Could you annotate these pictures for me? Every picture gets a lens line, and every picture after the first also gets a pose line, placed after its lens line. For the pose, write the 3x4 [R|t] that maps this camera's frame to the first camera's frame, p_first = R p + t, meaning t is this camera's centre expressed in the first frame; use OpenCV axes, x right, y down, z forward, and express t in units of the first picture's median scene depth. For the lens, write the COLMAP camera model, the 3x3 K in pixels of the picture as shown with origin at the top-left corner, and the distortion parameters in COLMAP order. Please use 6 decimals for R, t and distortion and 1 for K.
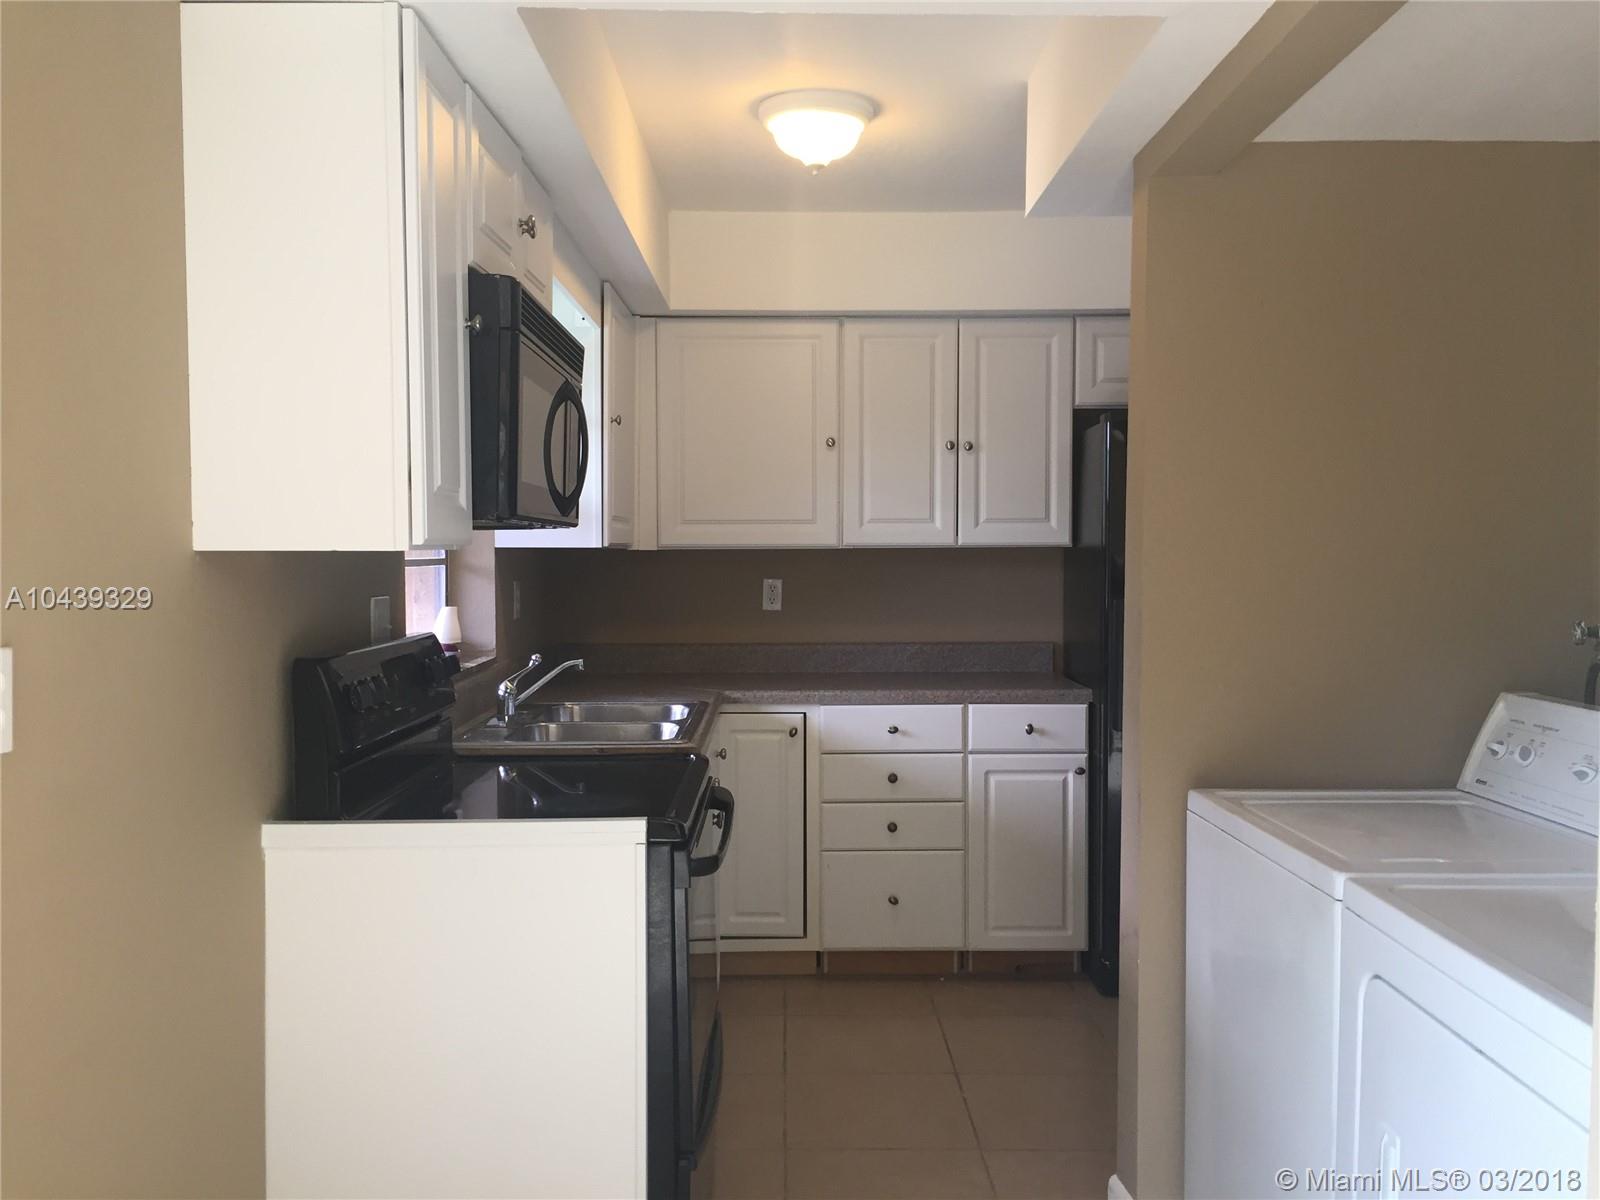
lens RADIAL K [[1380.7, 0, 800.0], [0, 1380.7, 600.0], [0, 0, 1]] dist [0.014844, 0.002519]
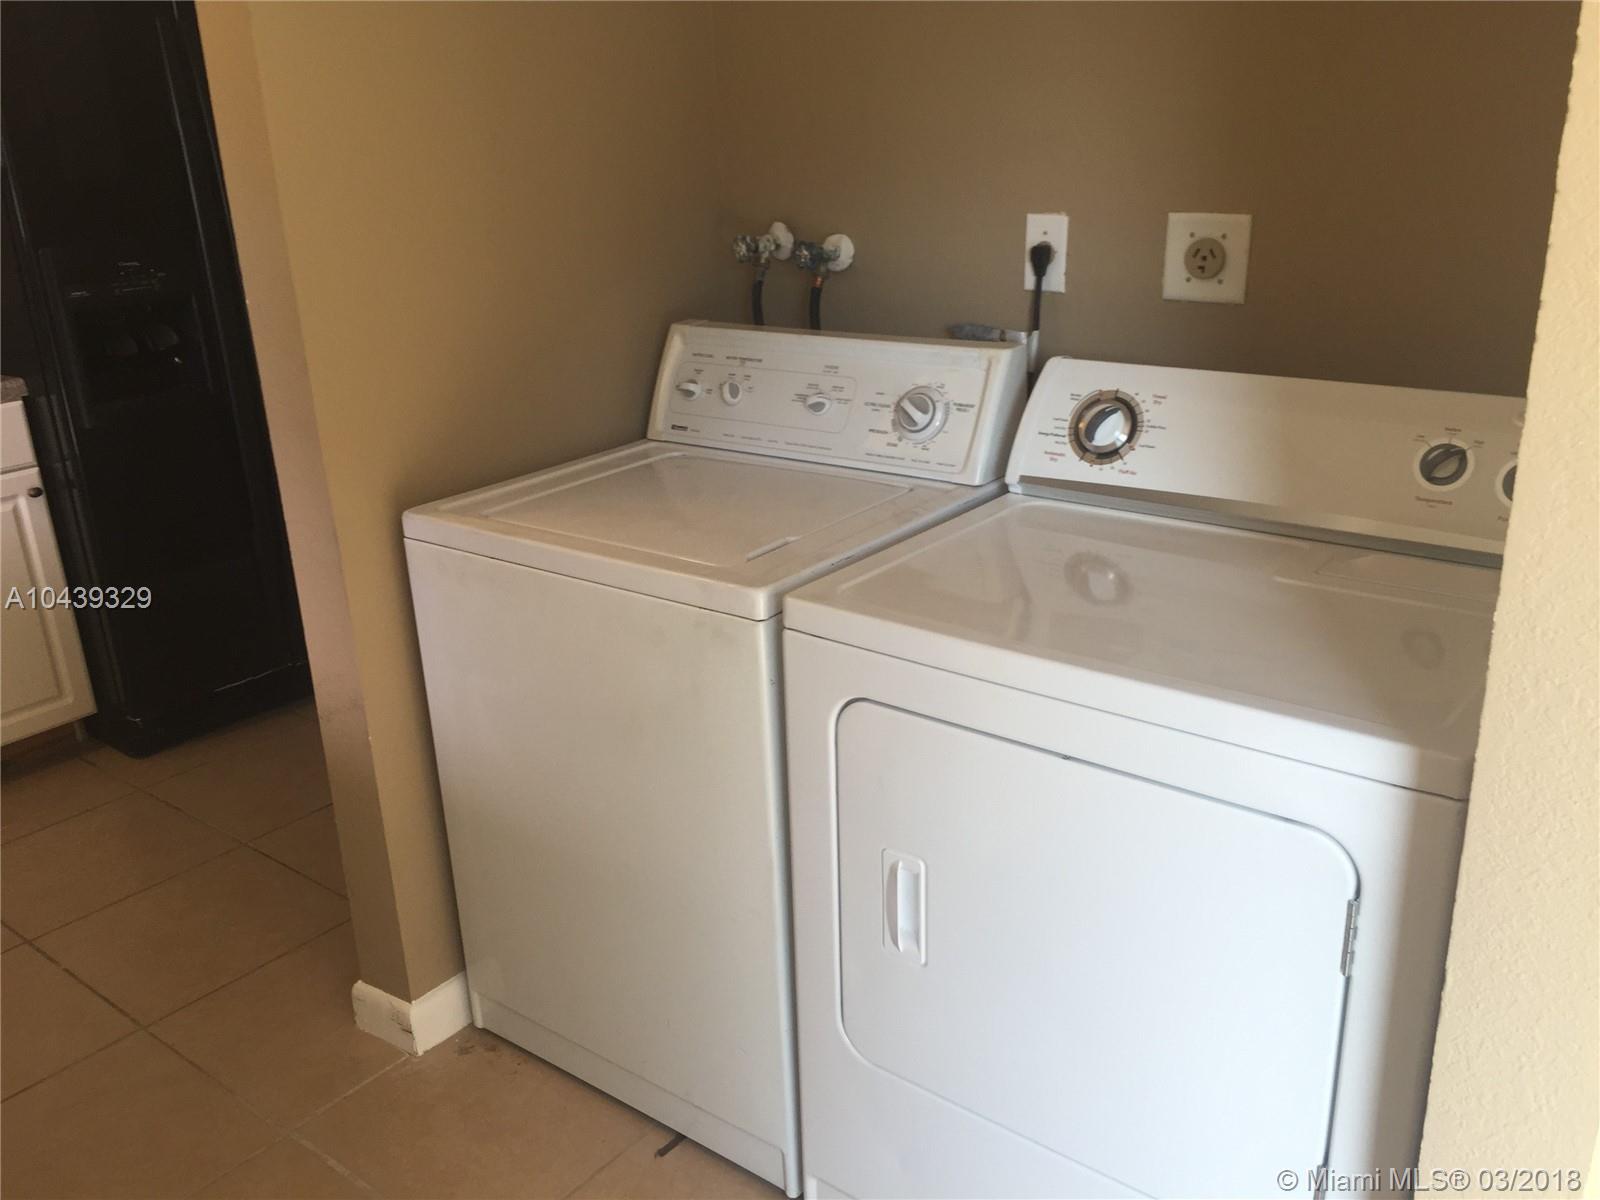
lens RADIAL K [[1380.7, 0, 800.0], [0, 1380.7, 600.0], [0, 0, 1]] dist [0.014844, 0.002519]
pose [[0.624909, -0.290624, 0.724587, -0.151961], [0.070393, 0.945323, 0.318449, -0.045693], [-0.777518, -0.147995, 0.611199, 0.361811]]
